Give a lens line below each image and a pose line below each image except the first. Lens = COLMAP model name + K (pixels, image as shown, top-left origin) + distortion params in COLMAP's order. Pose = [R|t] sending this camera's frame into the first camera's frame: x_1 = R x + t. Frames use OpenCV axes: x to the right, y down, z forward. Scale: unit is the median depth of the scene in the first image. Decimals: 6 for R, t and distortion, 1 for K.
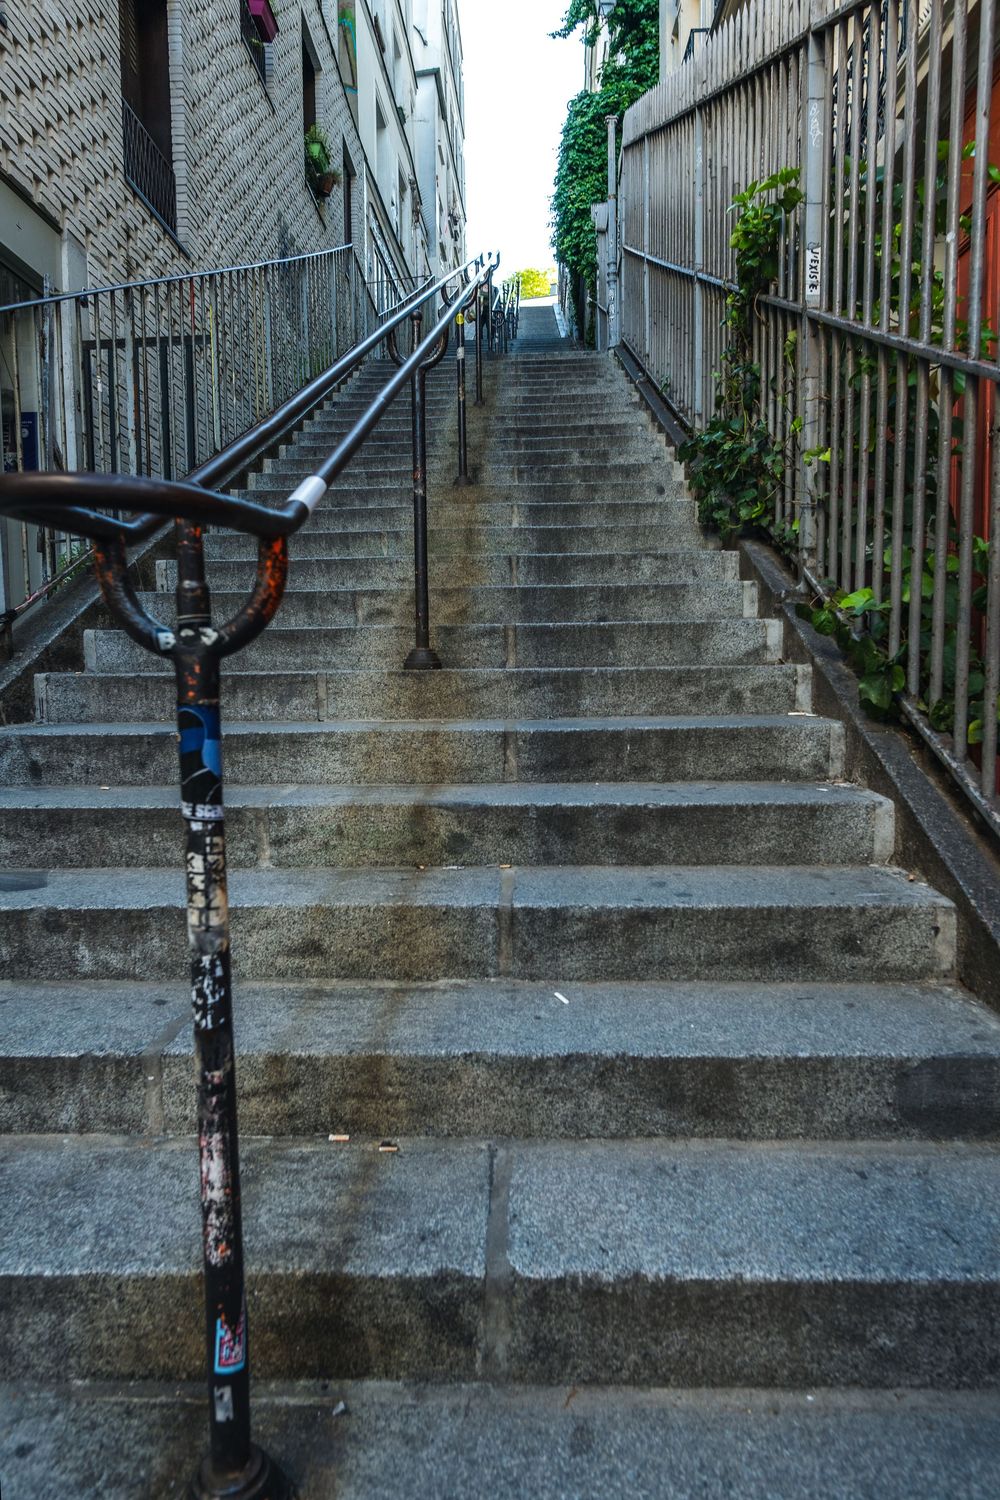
lens RADIAL K [[852.0, 0, 502.7], [0, 852.0, 750.6], [0, 0, 1]] dist [0.000433, 0.001941]
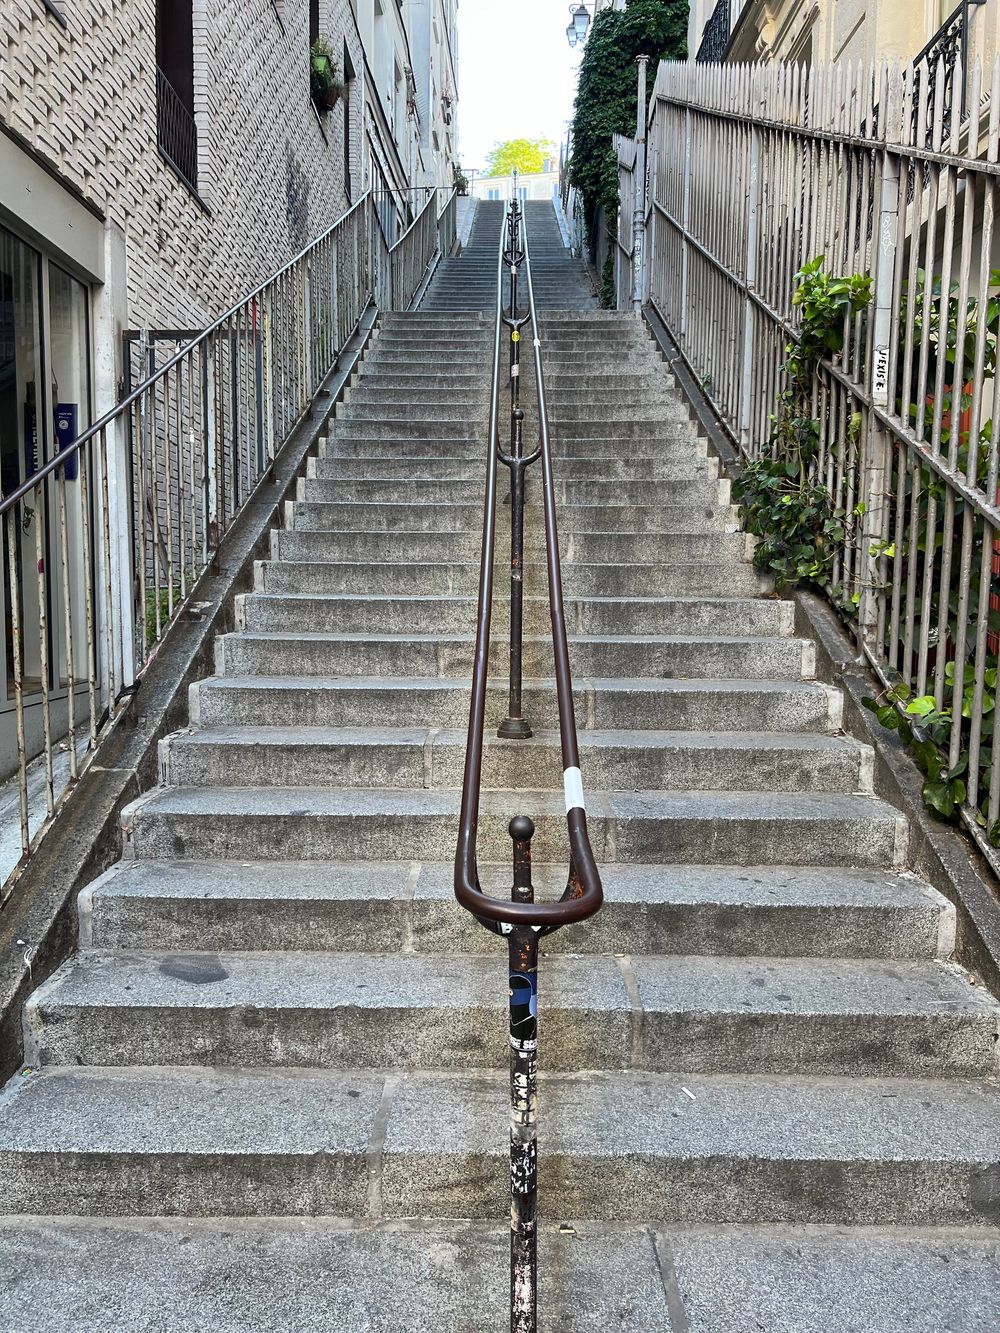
lens RADIAL K [[952.2, 0, 490.1], [0, 952.2, 664.1], [0, 0, 1]] dist [0.047283, -0.042614]
pose [[0.999336, 0.019306, 0.030904, -0.190065], [-0.019785, 0.999688, 0.015278, -0.237602], [-0.030599, -0.015880, 0.999406, -0.244303]]
